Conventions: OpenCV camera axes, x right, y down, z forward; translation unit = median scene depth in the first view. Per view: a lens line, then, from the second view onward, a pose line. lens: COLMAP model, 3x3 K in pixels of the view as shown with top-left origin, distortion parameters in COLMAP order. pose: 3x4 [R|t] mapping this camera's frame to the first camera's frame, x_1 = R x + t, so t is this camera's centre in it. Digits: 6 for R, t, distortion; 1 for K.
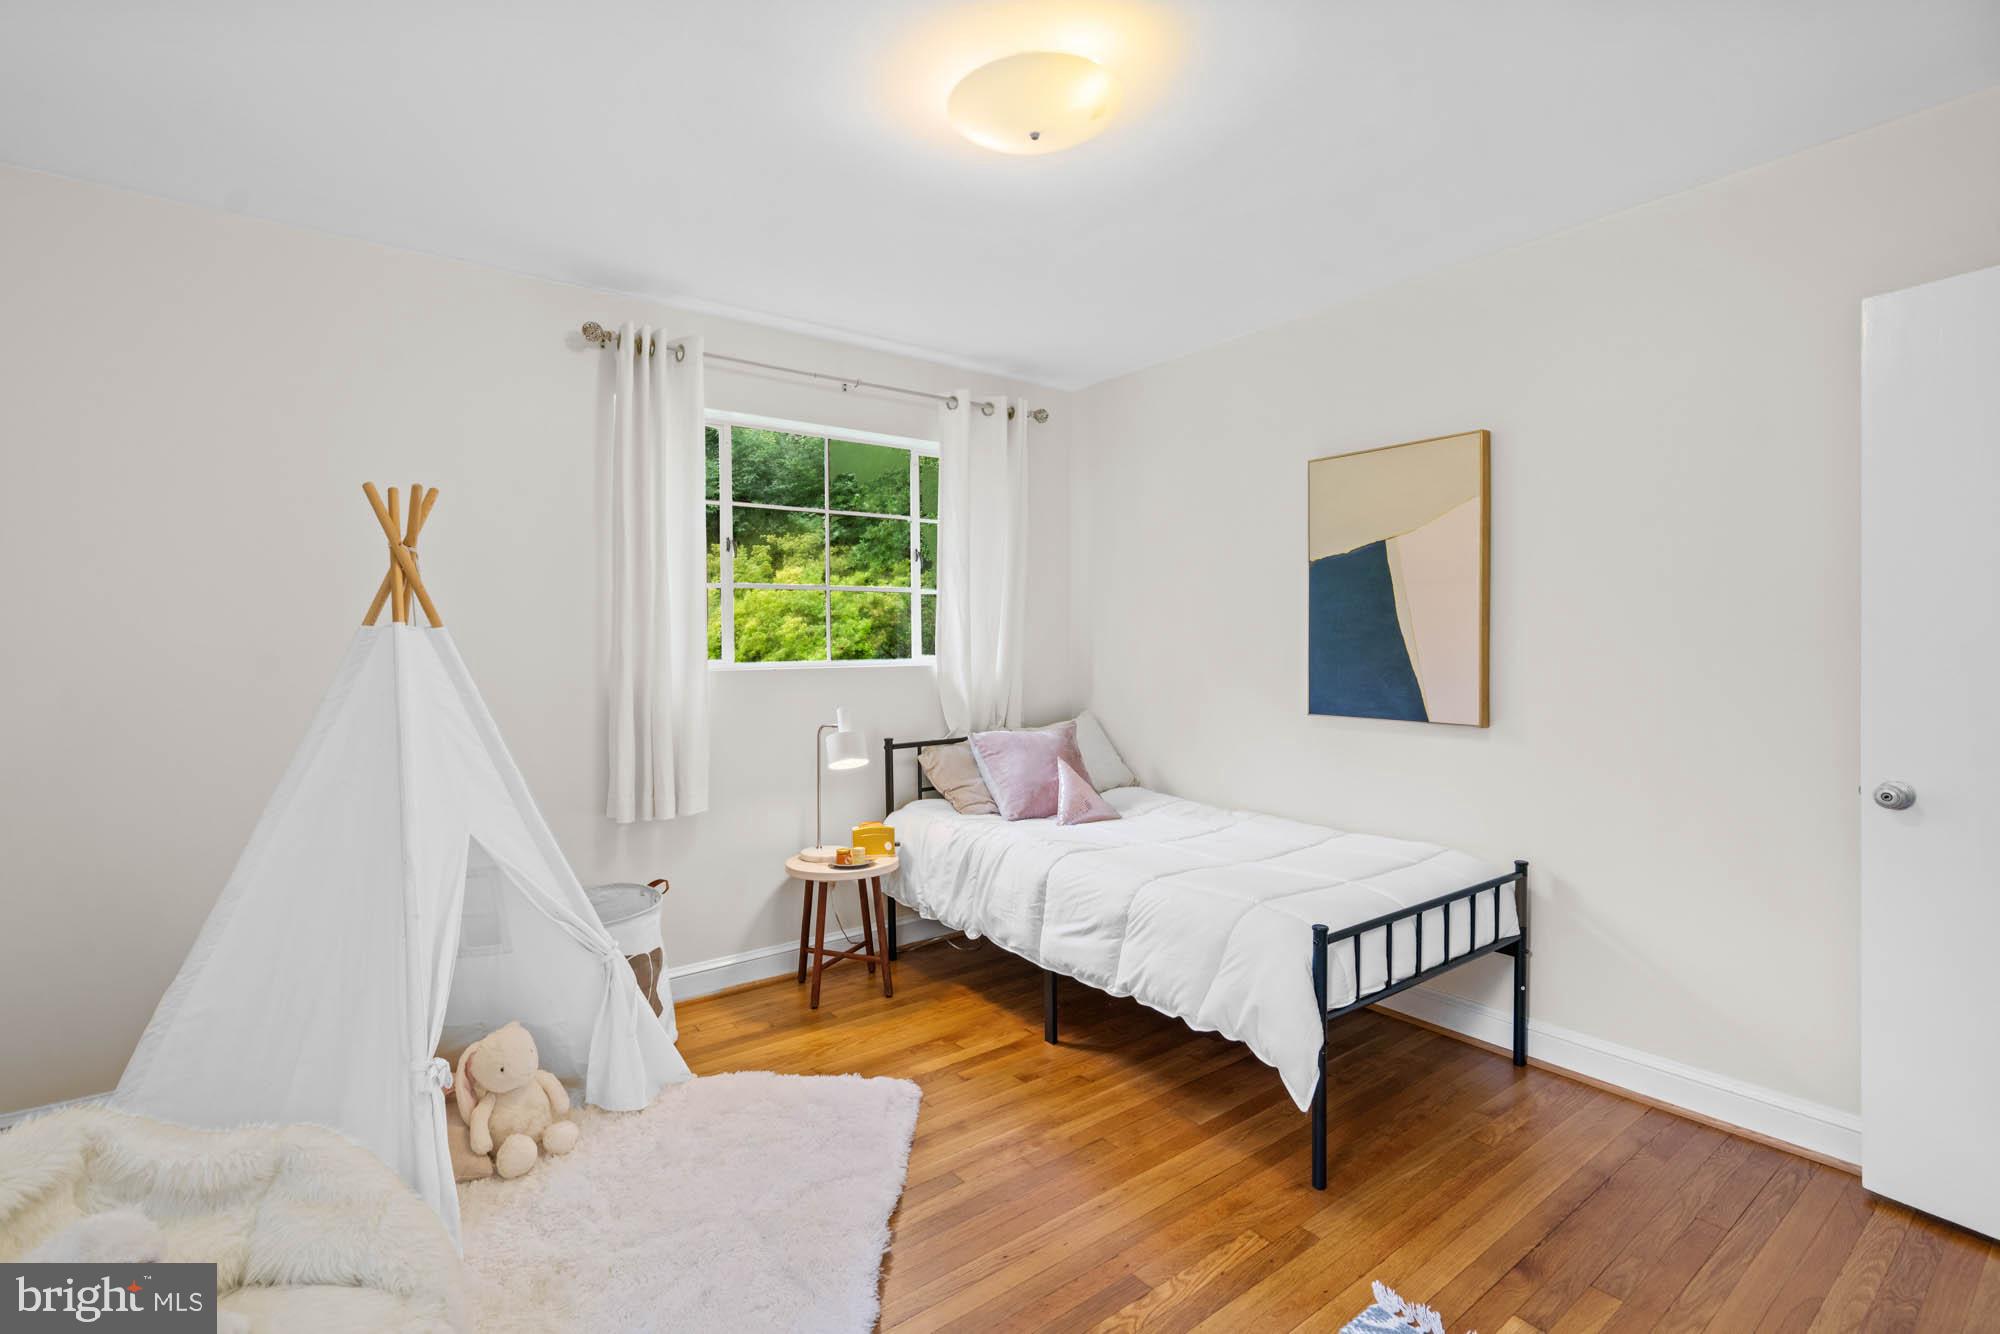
lens RADIAL K [[919.8, 0, 997.6], [0, 919.8, 651.3], [0, 0, 1]] dist [-0.004105, 0.002515]
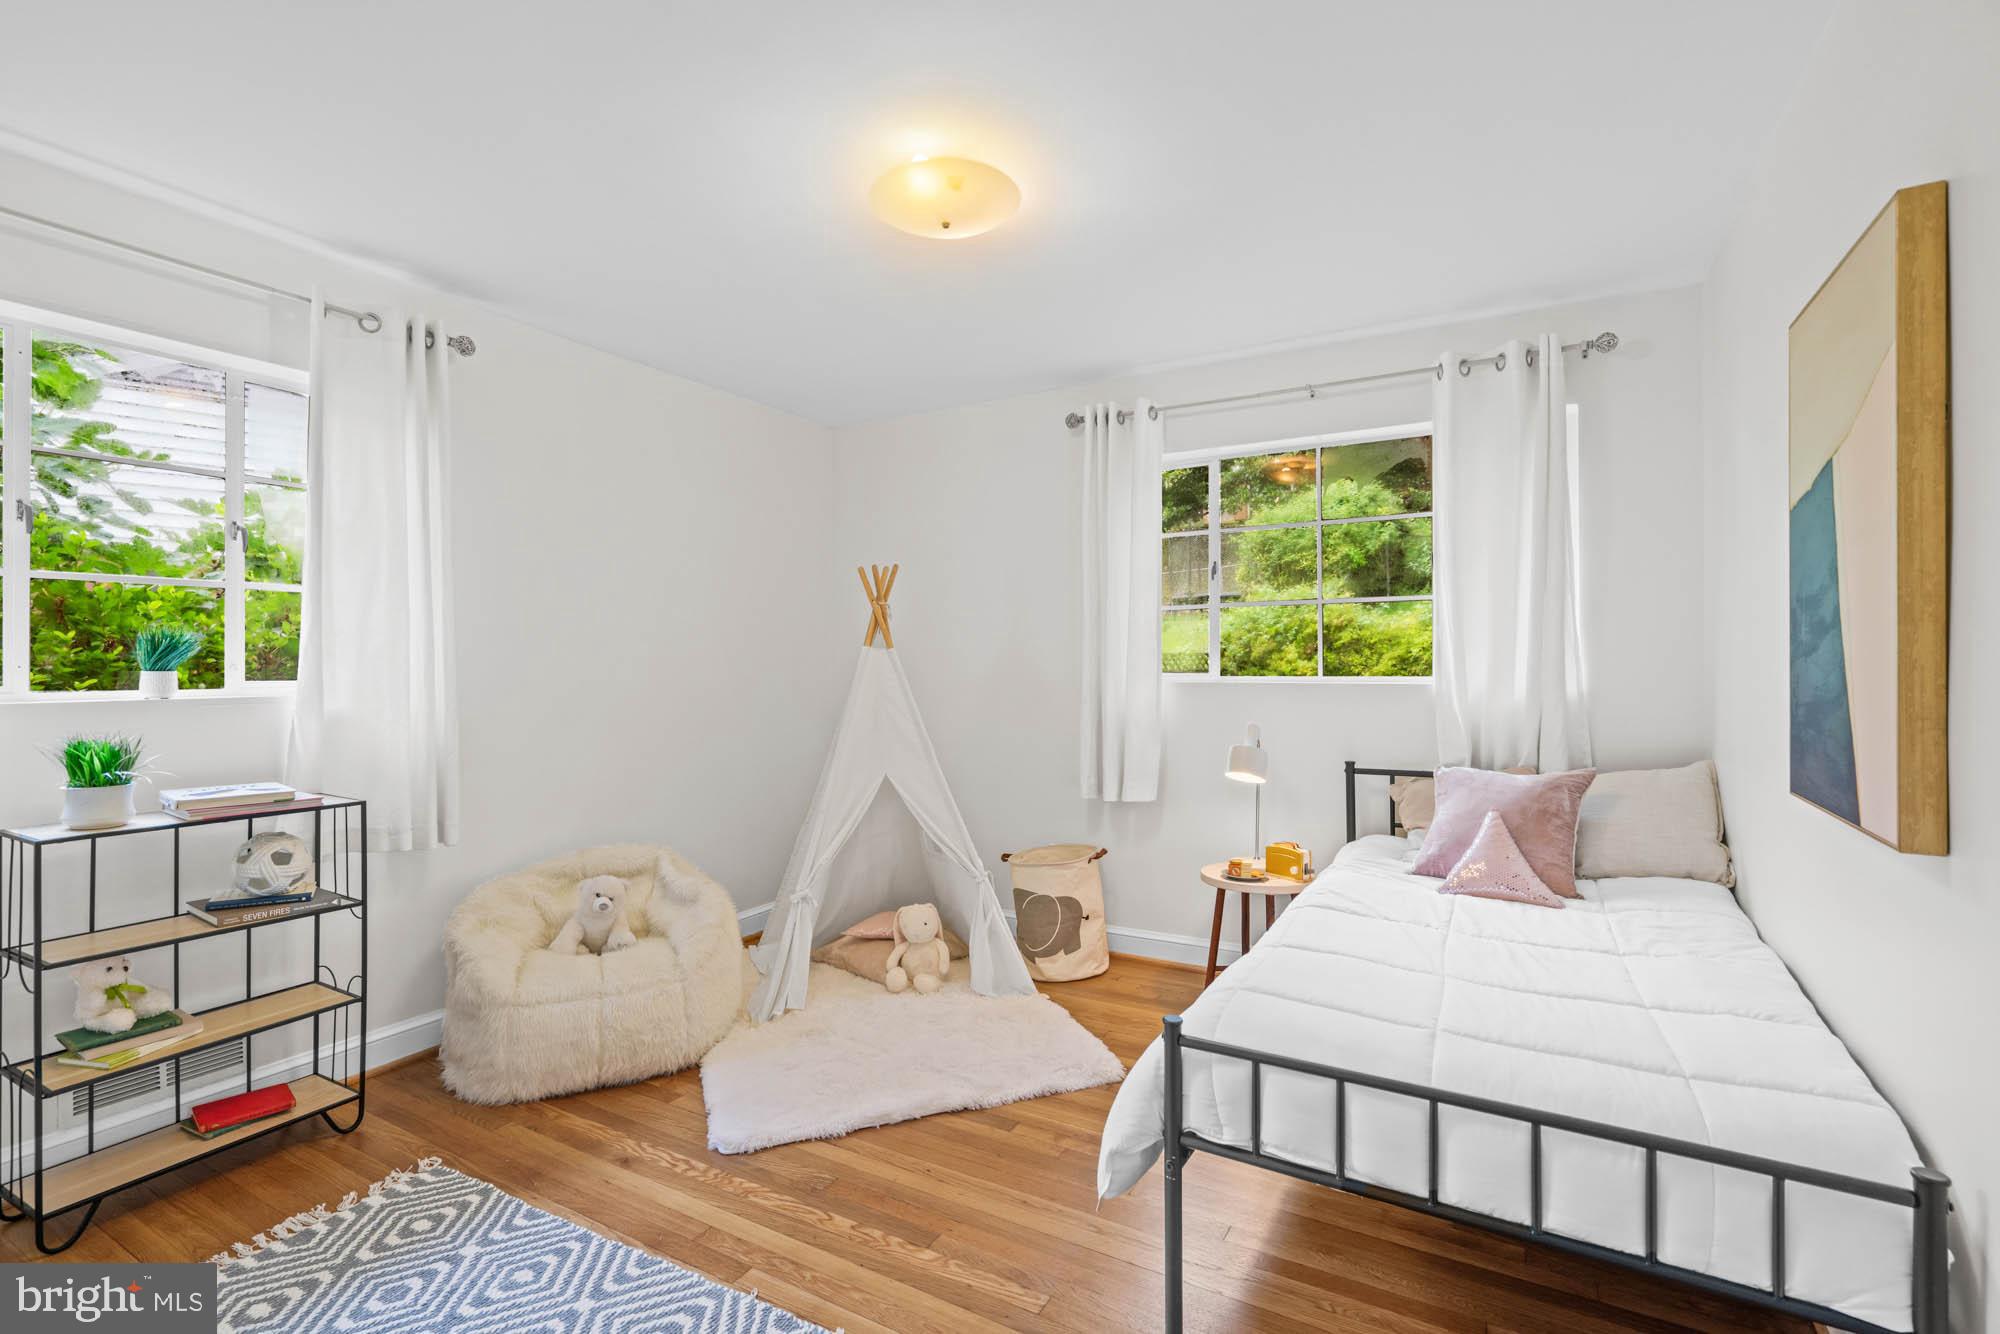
lens RADIAL K [[919.8, 0, 998.0], [0, 919.8, 663.2], [0, 0, 1]] dist [-0.004105, 0.002515]
pose [[0.380944, 0.008388, -0.924560, 0.618121], [-0.006784, 0.999957, 0.006277, -0.007522], [0.924573, 0.003881, 0.380985, 0.334497]]
